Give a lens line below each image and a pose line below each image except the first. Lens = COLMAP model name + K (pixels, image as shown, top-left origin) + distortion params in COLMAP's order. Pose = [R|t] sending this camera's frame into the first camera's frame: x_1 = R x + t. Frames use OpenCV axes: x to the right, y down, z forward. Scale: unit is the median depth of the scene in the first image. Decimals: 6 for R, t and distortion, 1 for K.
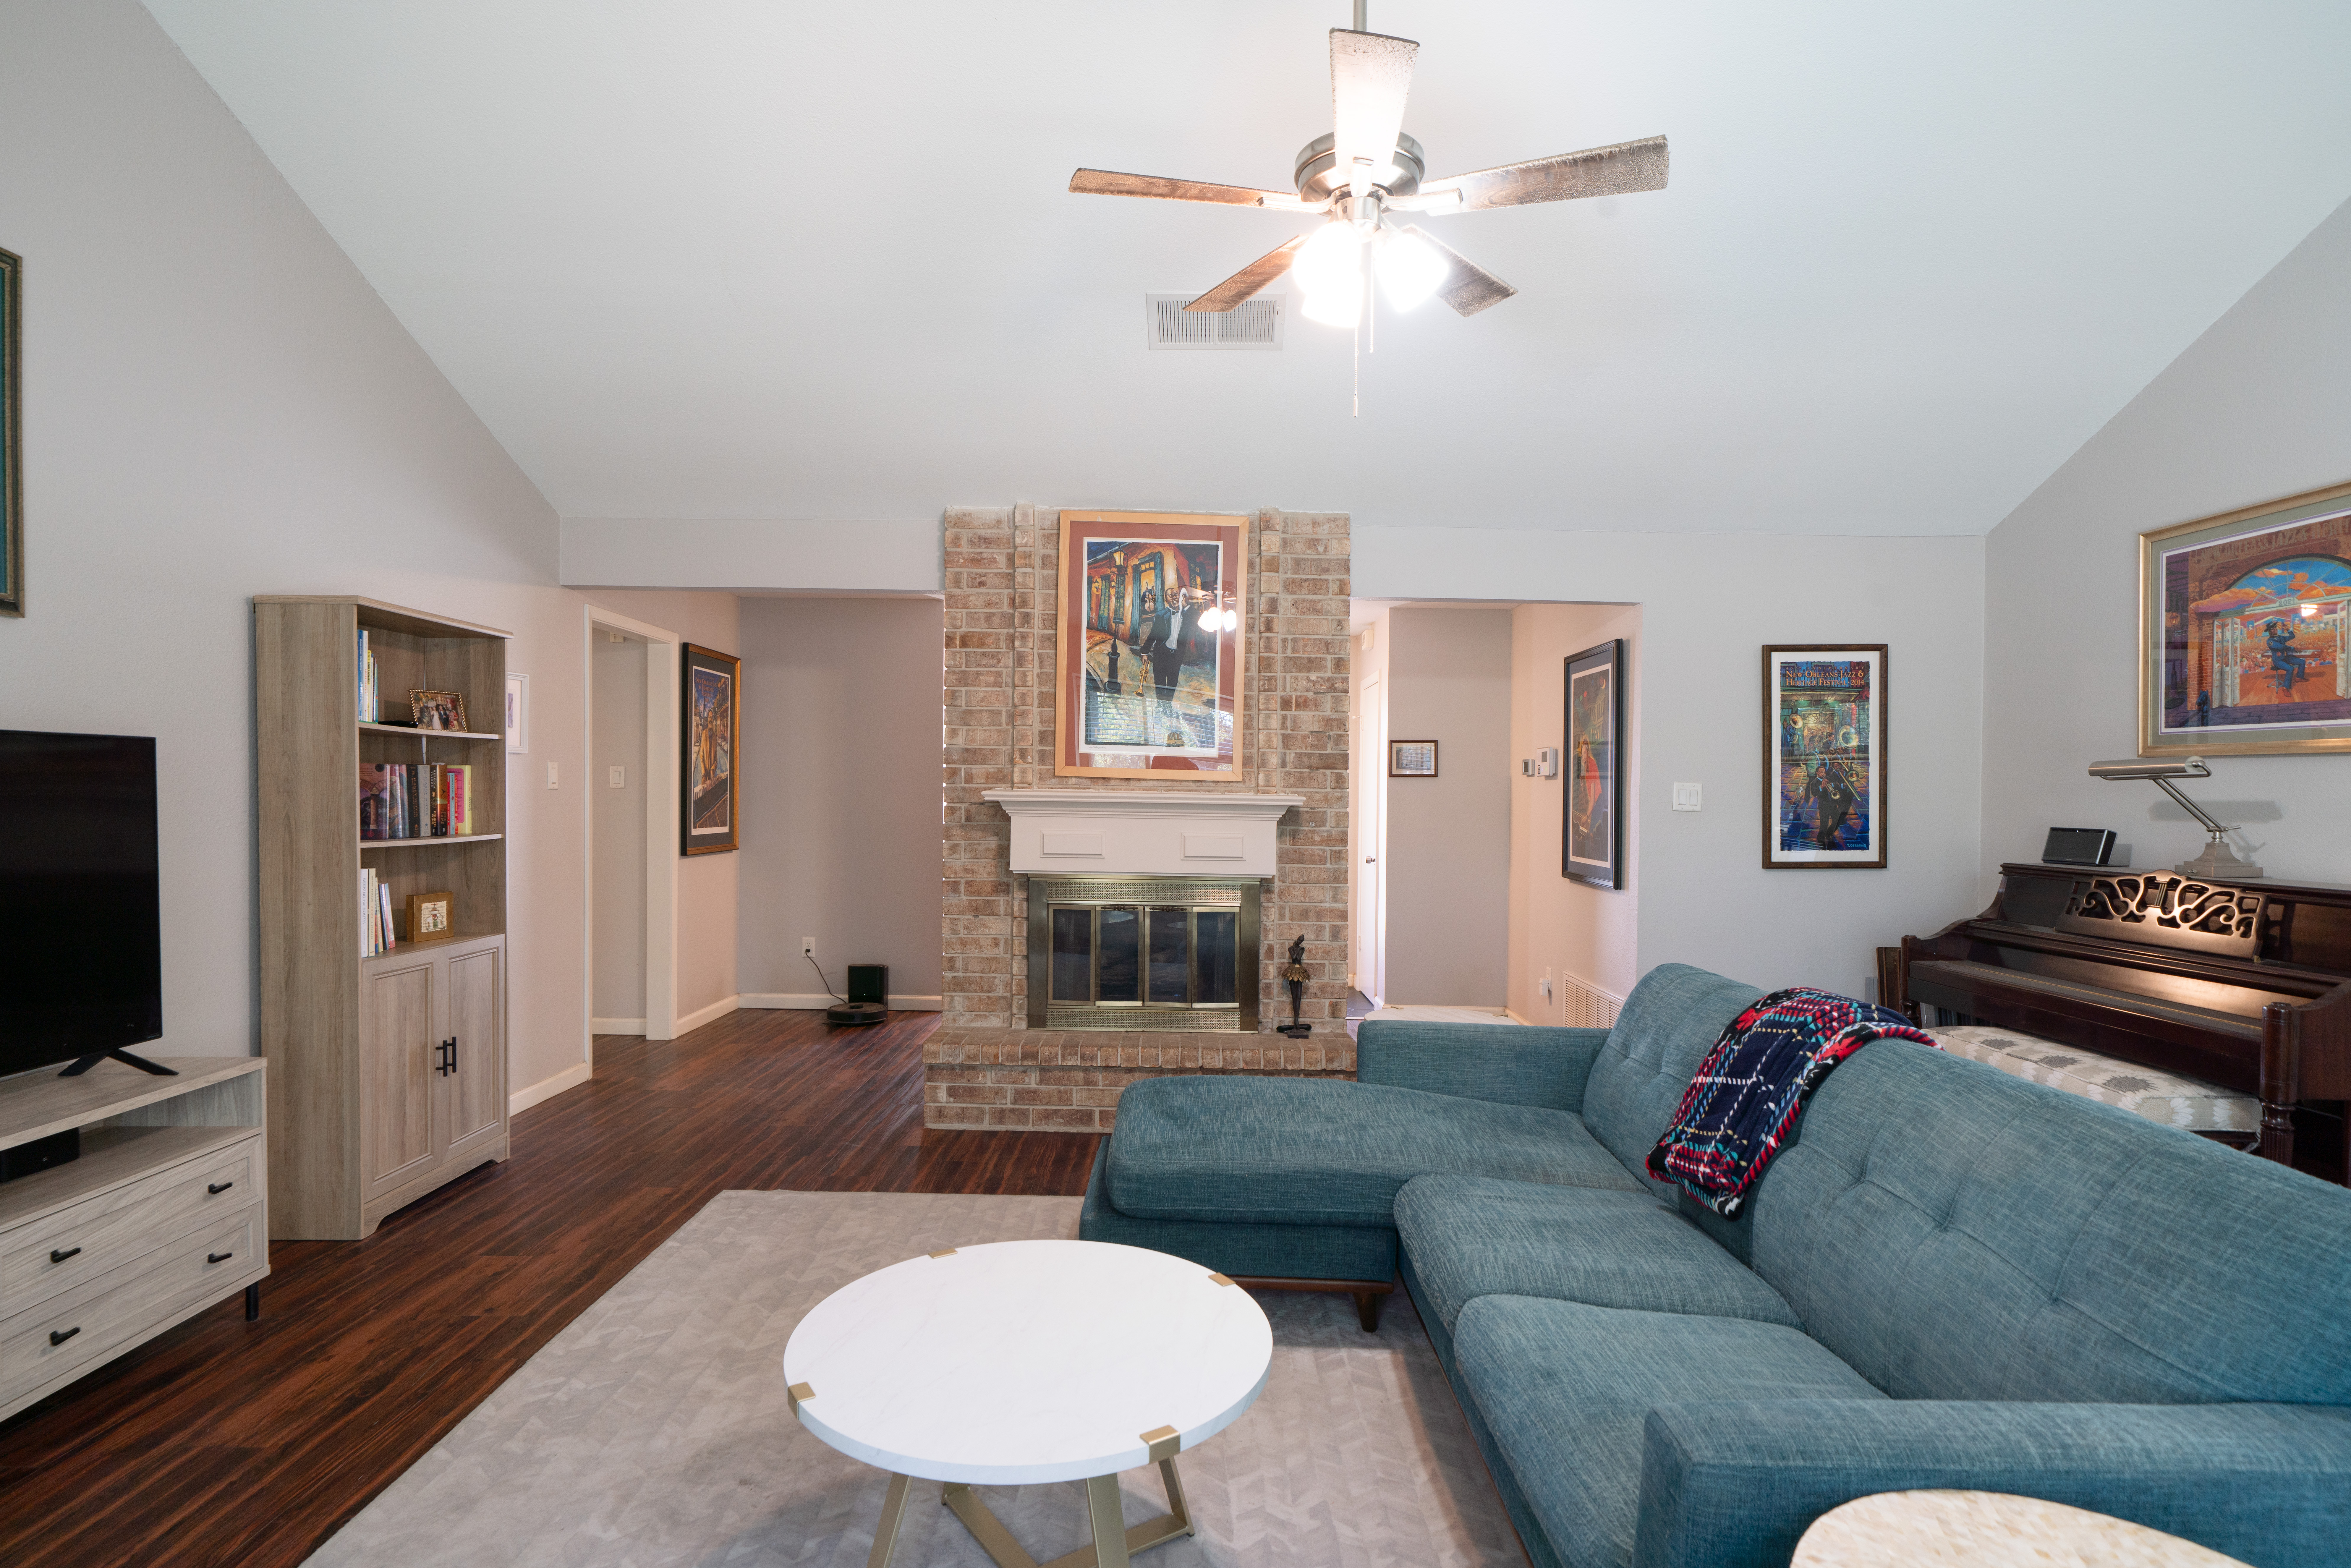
lens RADIAL K [[1195.2, 0, 1170.5], [0, 1195.2, 800.9], [0, 0, 1]] dist [0.000643, 0.000330]
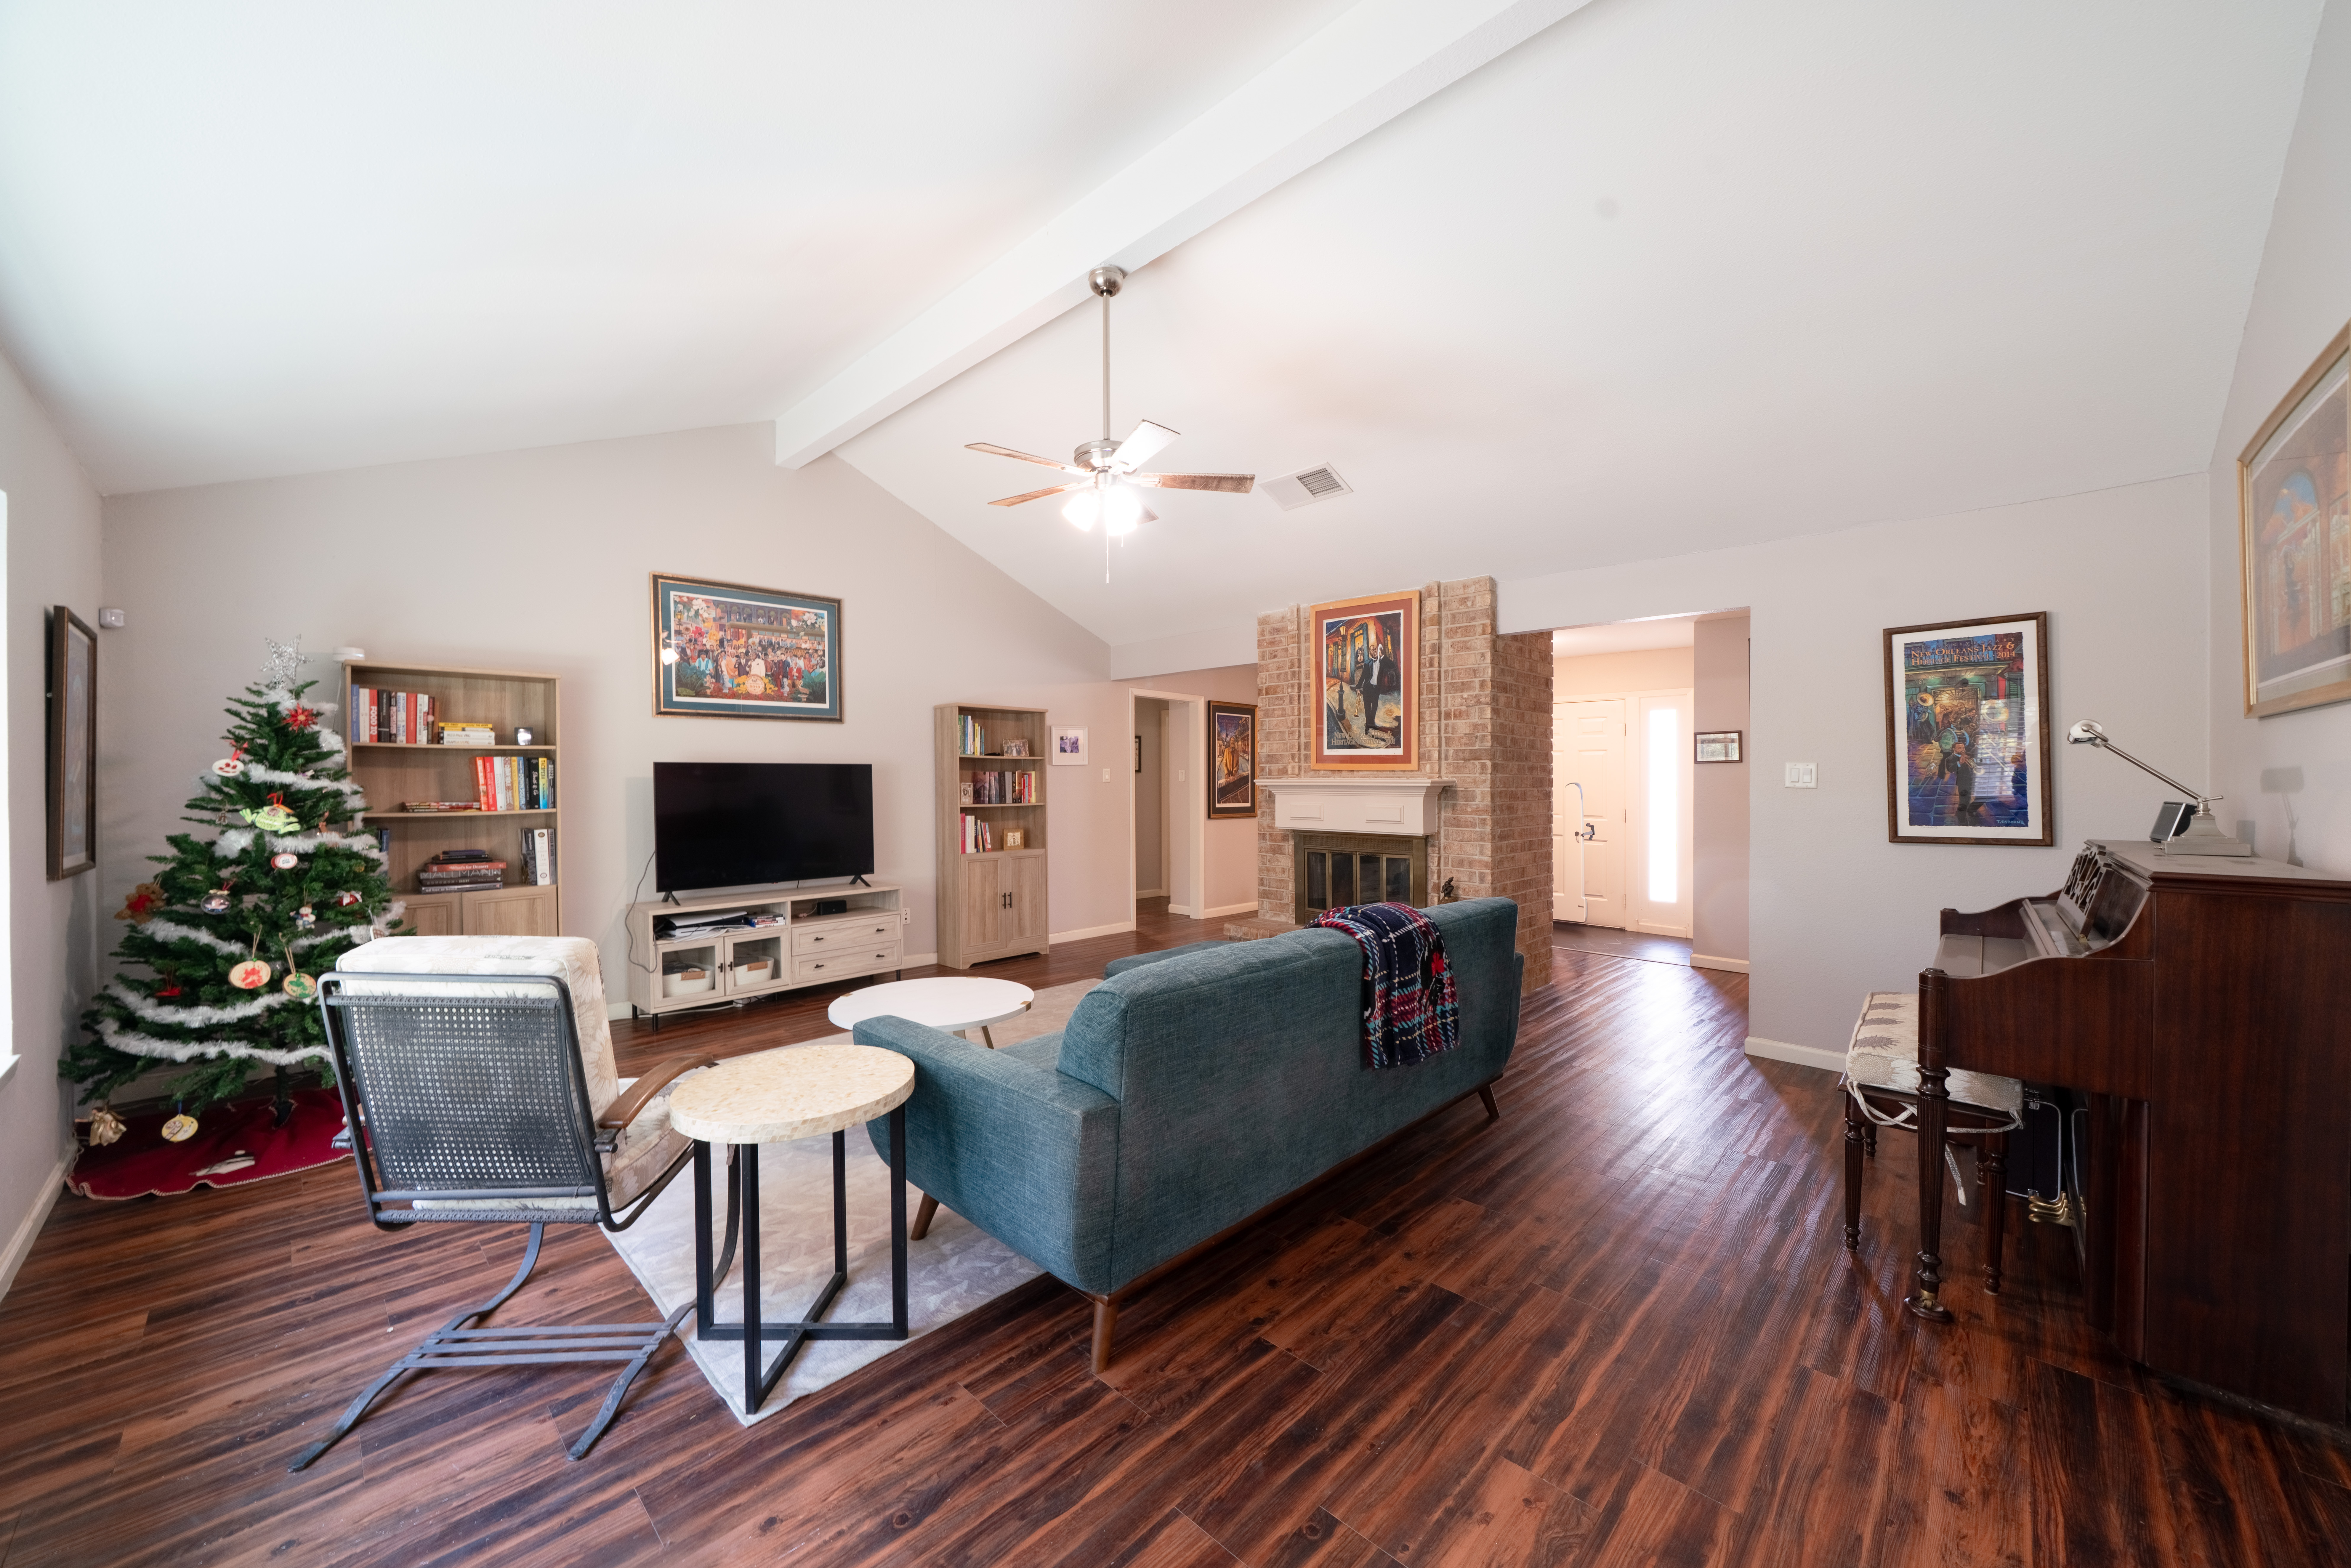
lens RADIAL K [[866.8, 0, 1180.4], [0, 866.8, 787.6], [0, 0, 1]] dist [-0.001668, -0.000400]
pose [[0.728909, -0.009094, -0.684550, 0.578934], [0.005077, 0.999956, -0.007878, 0.011826], [0.684592, 0.002267, 0.728923, 0.023267]]
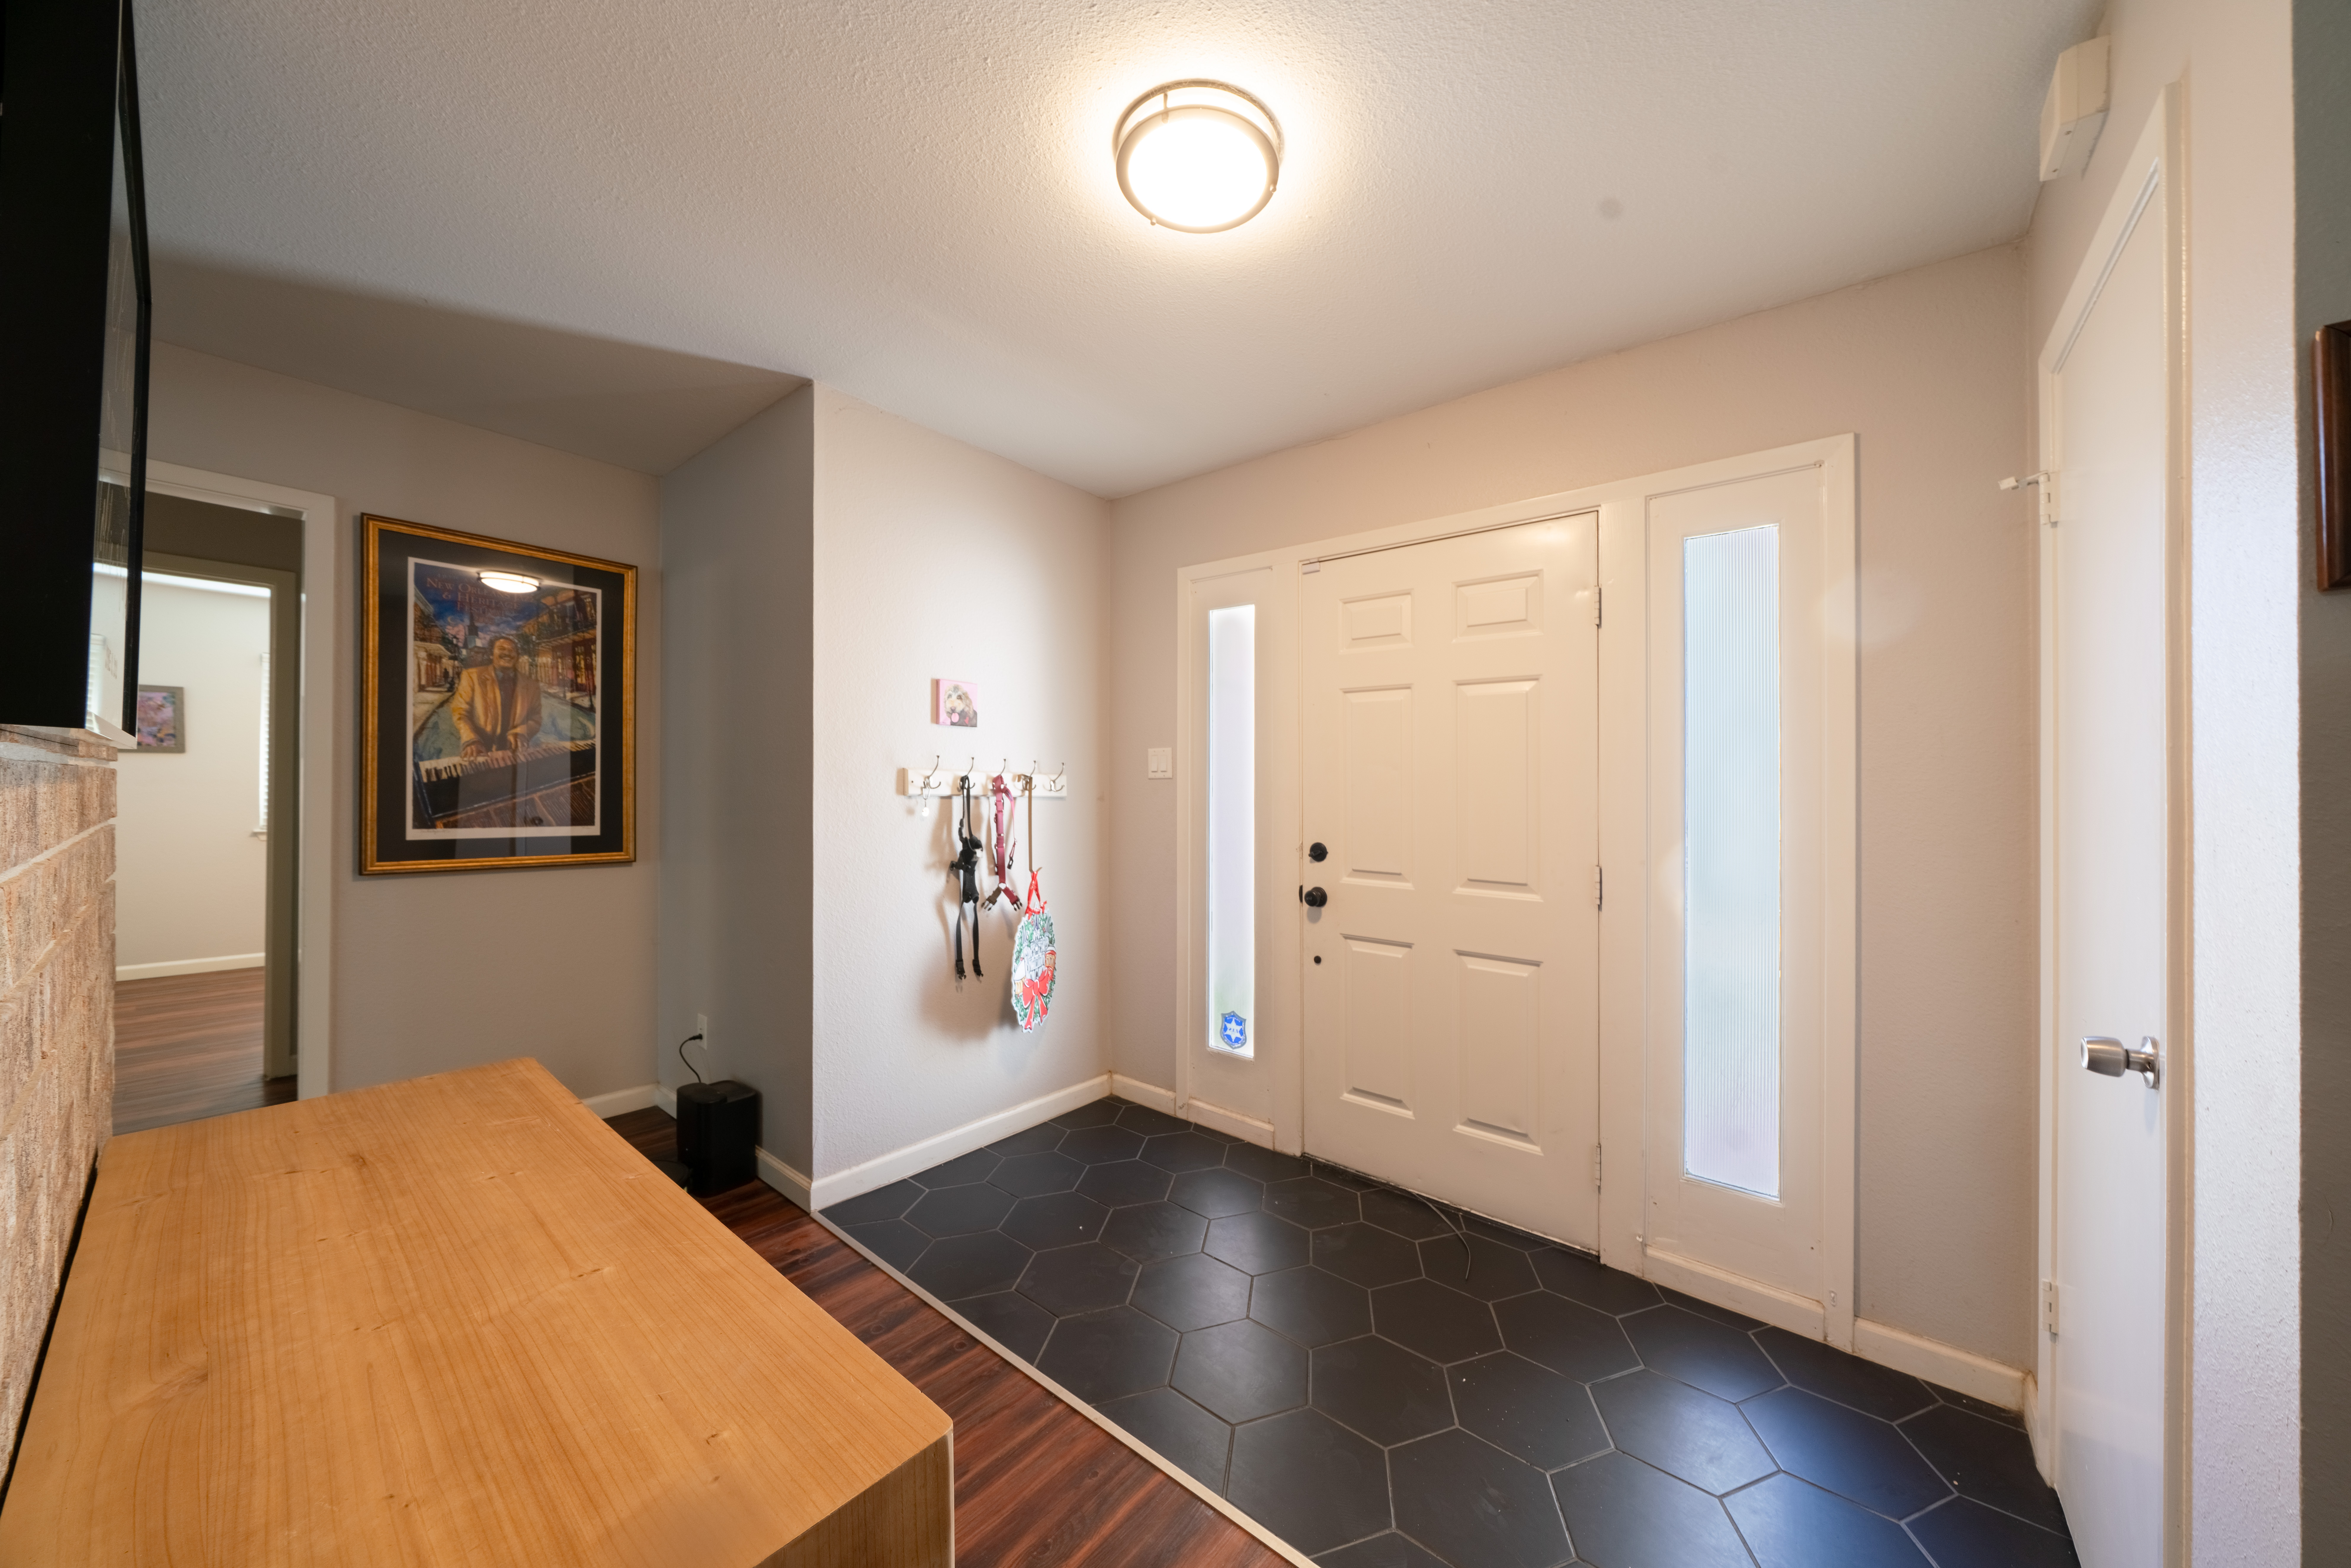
lens RADIAL K [[796.4, 0, 1181.1], [0, 796.4, 787.4], [0, 0, 1]] dist [-0.010089, -0.000059]
pose [[0.785137, -0.010356, -0.619236, 0.191831], [-0.001828, 0.999817, -0.019038, 0.011638], [0.619320, 0.016079, 0.784974, 1.200168]]
